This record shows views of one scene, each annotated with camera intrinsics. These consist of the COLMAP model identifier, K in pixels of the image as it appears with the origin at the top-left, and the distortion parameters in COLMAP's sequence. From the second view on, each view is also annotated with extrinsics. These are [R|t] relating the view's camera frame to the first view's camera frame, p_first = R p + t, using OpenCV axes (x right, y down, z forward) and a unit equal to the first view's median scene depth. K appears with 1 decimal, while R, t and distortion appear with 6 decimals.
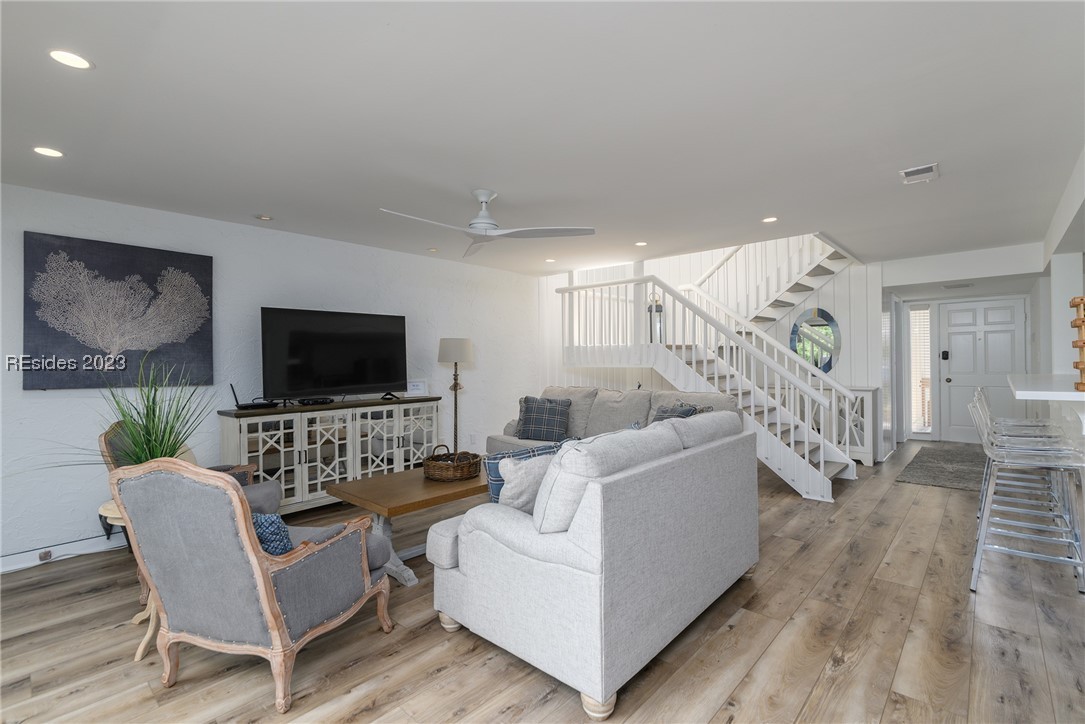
lens RADIAL K [[509.9, 0, 550.9], [0, 509.9, 350.2], [0, 0, 1]] dist [-0.003788, 0.003467]
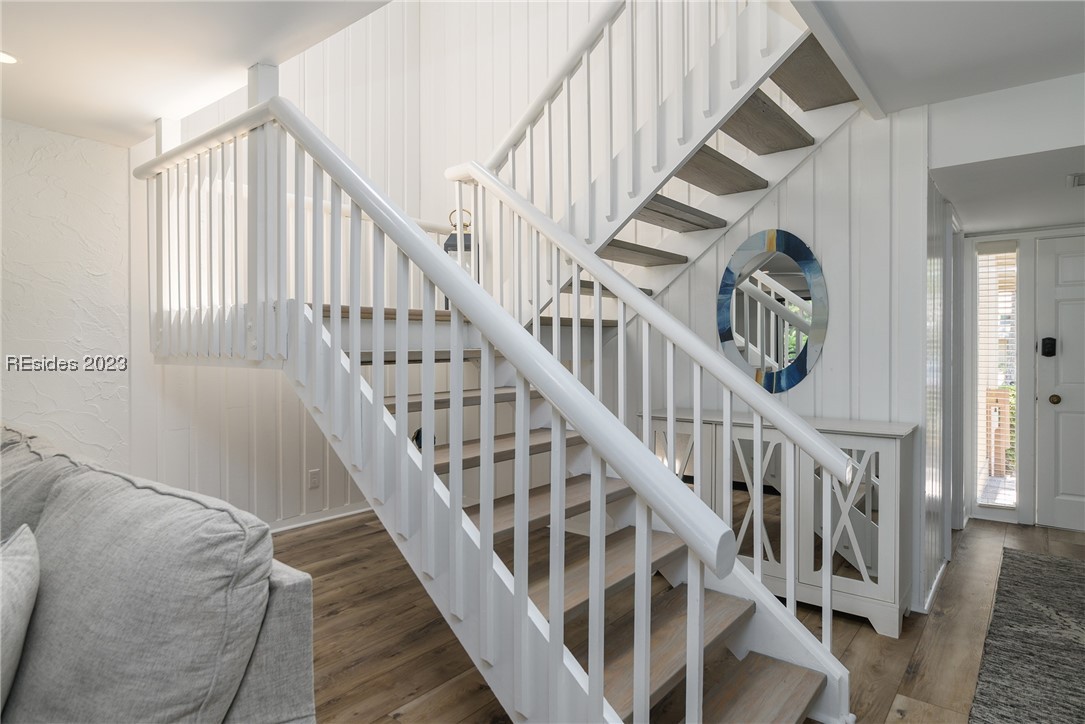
lens RADIAL K [[614.8, 0, 546.5], [0, 614.8, 347.9], [0, 0, 1]] dist [0.001841, 0.001749]
pose [[0.998952, 0.010853, 0.044472, 0.311253], [-0.011278, 0.999893, 0.009310, 0.011603], [-0.044366, -0.009802, 0.998967, 0.498370]]
